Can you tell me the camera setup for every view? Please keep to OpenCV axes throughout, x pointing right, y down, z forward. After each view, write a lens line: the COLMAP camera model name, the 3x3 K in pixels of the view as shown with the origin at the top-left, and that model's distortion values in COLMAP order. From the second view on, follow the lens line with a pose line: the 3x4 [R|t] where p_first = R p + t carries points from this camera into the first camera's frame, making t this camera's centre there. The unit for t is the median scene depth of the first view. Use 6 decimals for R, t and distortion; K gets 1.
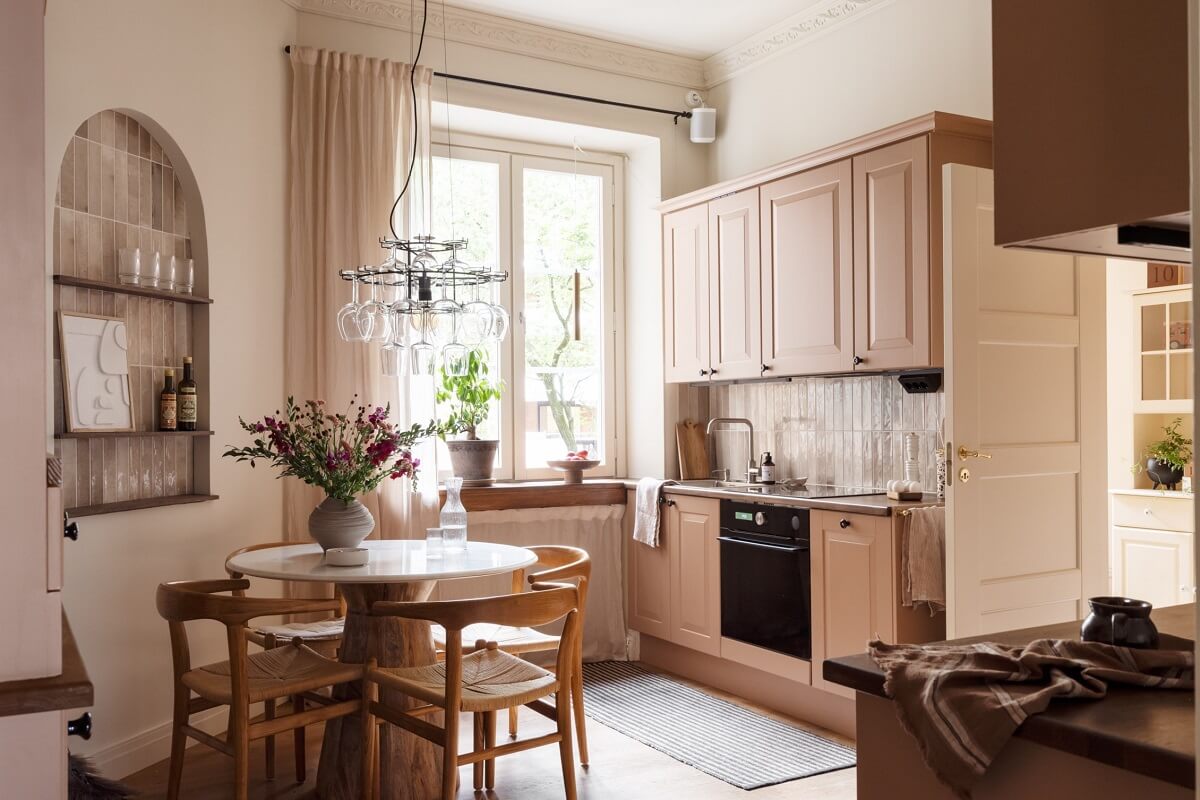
lens RADIAL K [[1095.4, 0, 600.0], [0, 1095.4, 400.0], [0, 0, 1]] dist [-0.002684, 0.008945]
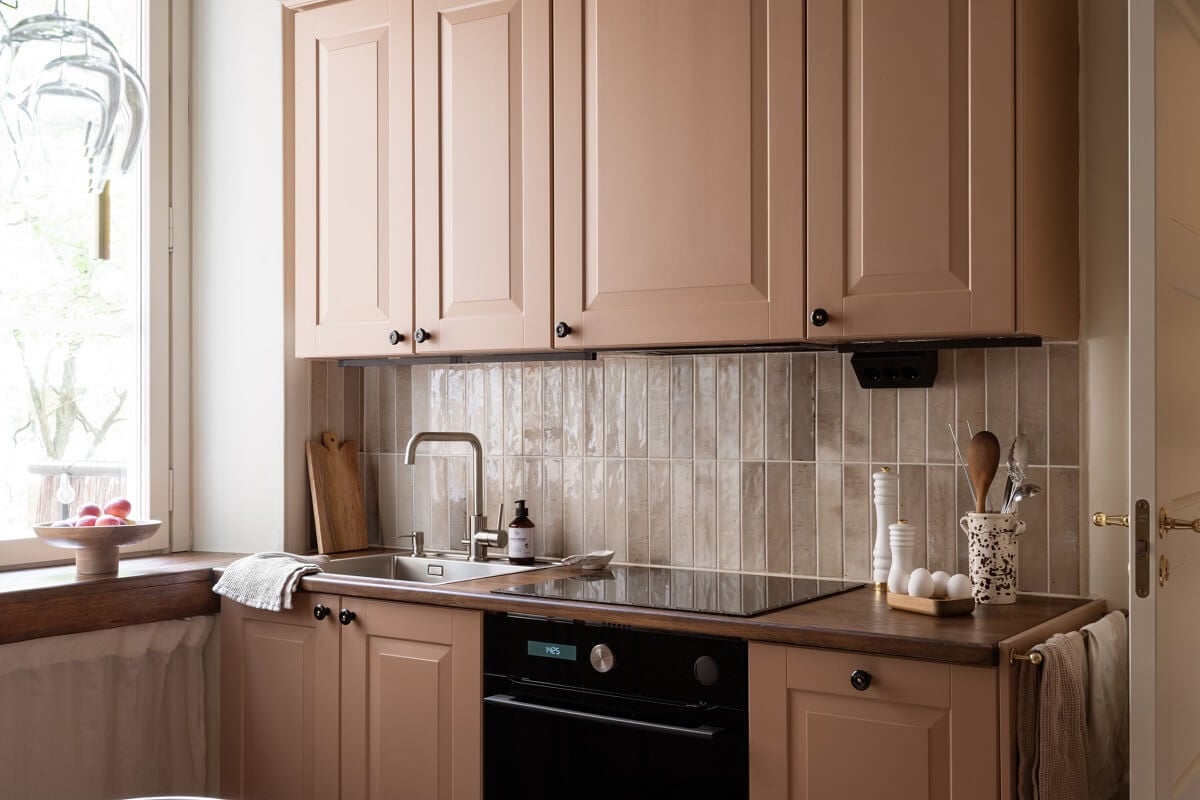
lens RADIAL K [[1357.9, 0, 600.0], [0, 1357.9, 400.0], [0, 0, 1]] dist [0.002813, -0.021740]
pose [[0.895595, 0.013633, 0.444661, -0.094412], [-0.016206, 0.999867, 0.001984, -0.000076], [-0.444574, -0.008983, 0.895697, 0.438880]]
